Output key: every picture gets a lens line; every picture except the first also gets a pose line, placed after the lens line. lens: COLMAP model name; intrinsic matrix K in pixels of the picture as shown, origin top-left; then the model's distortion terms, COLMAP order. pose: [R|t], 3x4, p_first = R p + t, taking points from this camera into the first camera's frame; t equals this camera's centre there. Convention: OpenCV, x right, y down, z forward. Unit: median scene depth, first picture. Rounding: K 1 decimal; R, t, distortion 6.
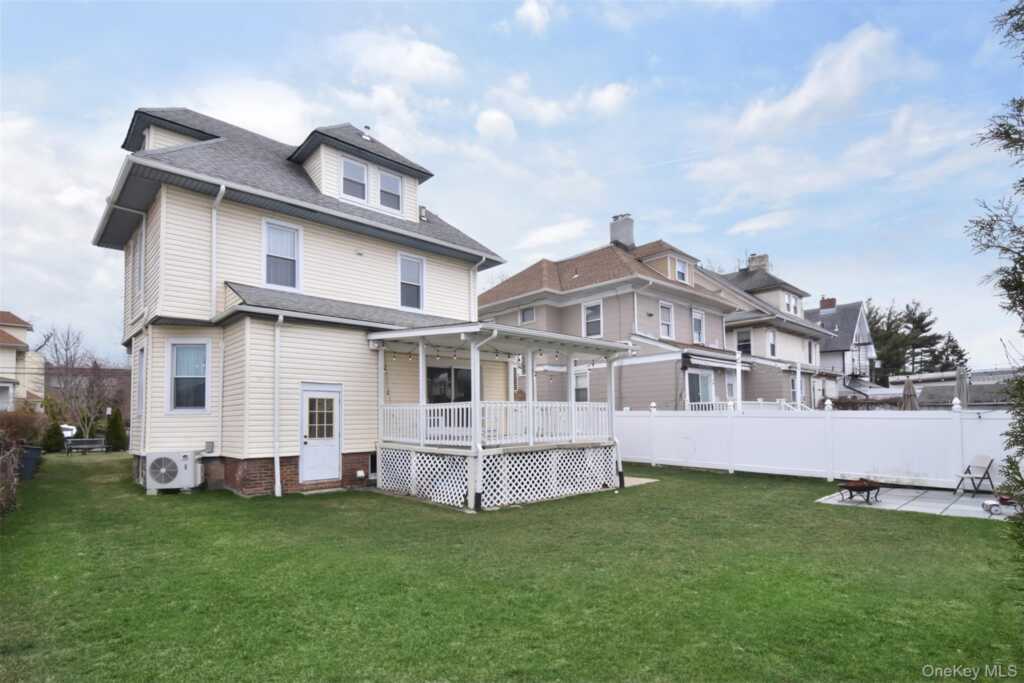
lens RADIAL K [[505.5, 0, 511.9], [0, 505.5, 363.3], [0, 0, 1]] dist [-0.001118, -0.000075]
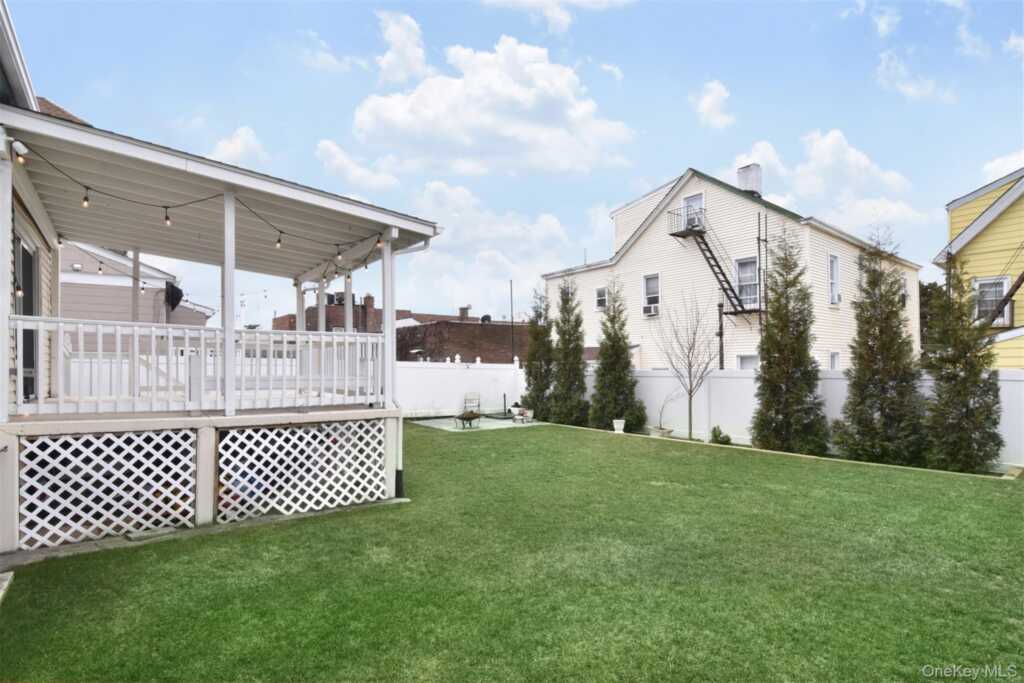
lens RADIAL K [[505.5, 0, 511.9], [0, 505.5, 363.3], [0, 0, 1]] dist [-0.001118, -0.000075]
pose [[0.096208, 0.022963, 0.995096, -0.698768], [-0.112009, 0.993633, -0.012100, 0.099775], [-0.989039, -0.110296, 0.098168, 0.762467]]
